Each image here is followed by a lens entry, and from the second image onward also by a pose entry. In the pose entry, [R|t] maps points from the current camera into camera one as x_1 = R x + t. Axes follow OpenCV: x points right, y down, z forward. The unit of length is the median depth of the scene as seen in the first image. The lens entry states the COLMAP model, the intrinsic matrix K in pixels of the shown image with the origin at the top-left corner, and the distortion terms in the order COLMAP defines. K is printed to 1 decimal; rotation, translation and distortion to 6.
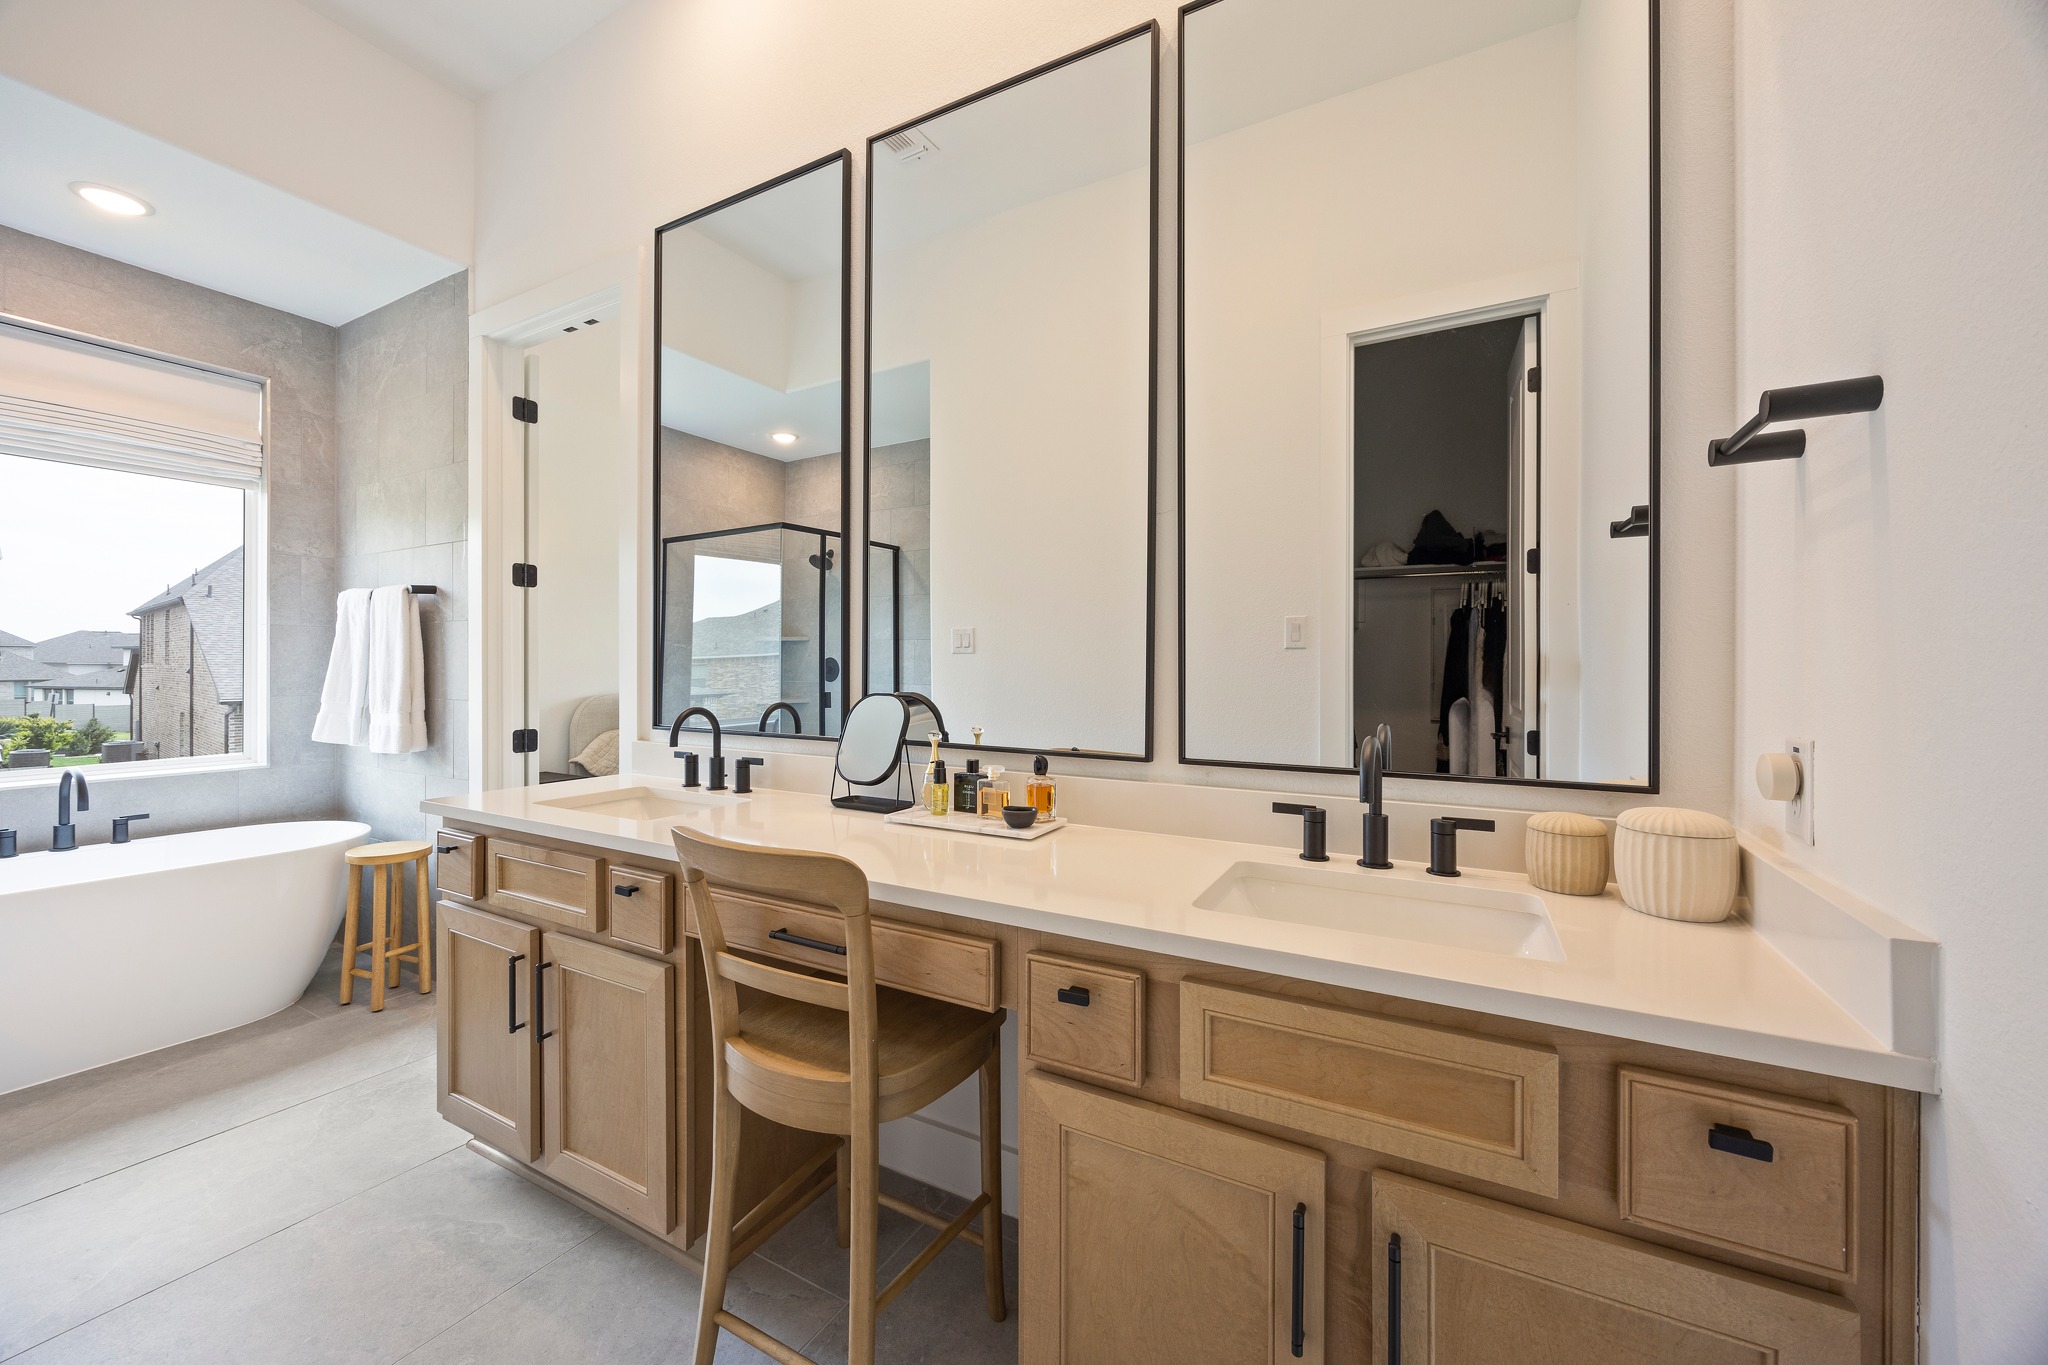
lens RADIAL K [[782.3, 0, 1028.3], [0, 782.3, 673.1], [0, 0, 1]] dist [0.000061, -0.000023]
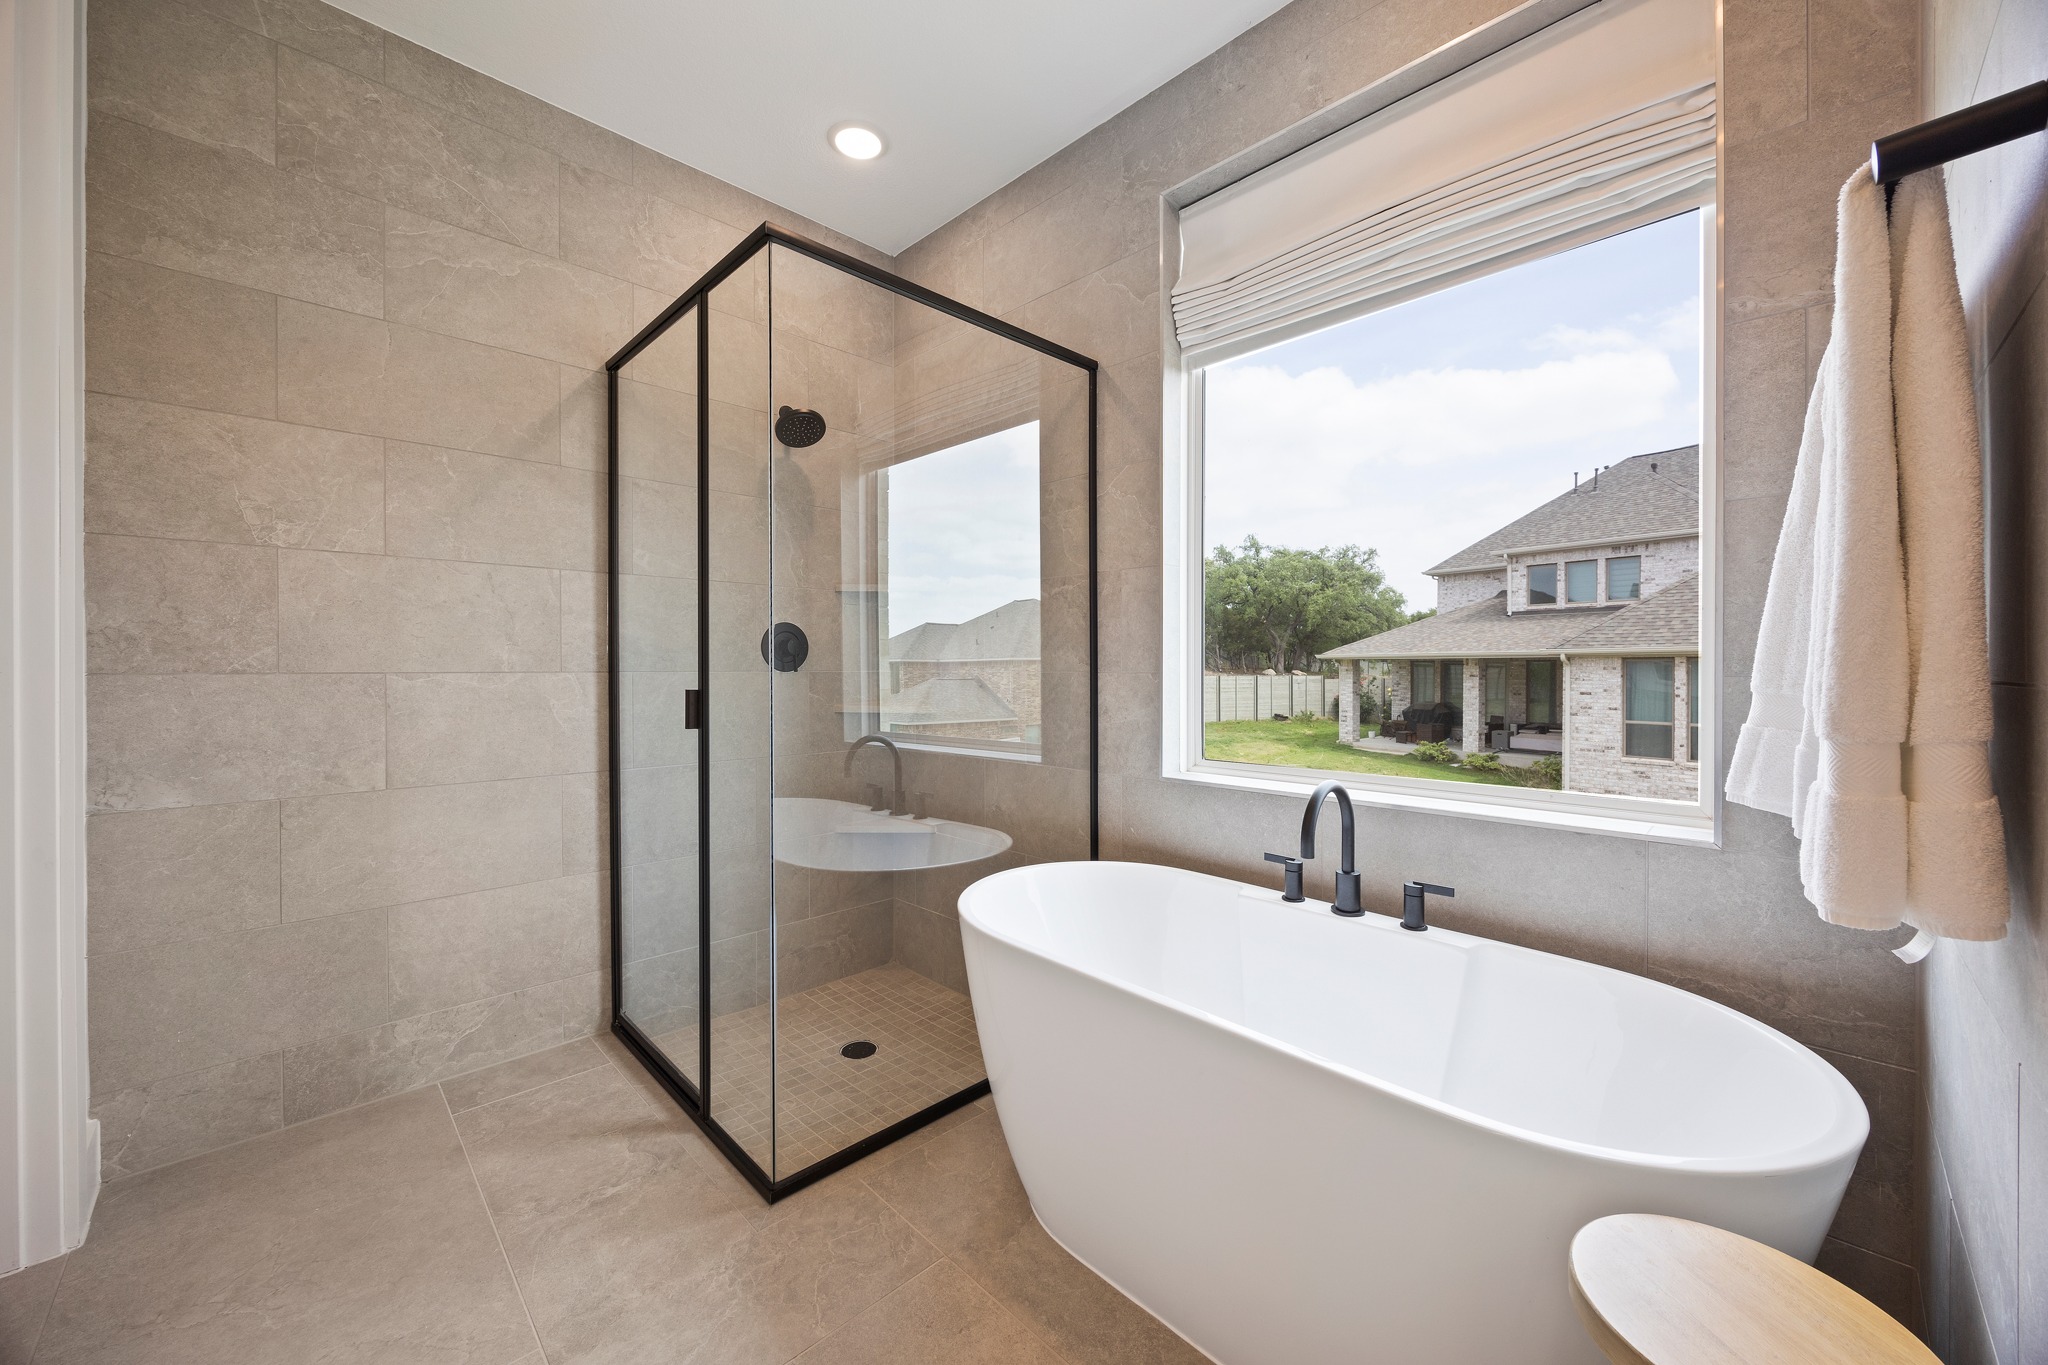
lens RADIAL K [[782.3, 0, 1022.0], [0, 782.3, 673.4], [0, 0, 1]] dist [0.000061, -0.000023]
pose [[-0.288071, 0.006968, -0.957584, -0.540652], [-0.004802, 0.999950, 0.008721, 0.031151], [0.957597, 0.007111, -0.288023, 0.887147]]
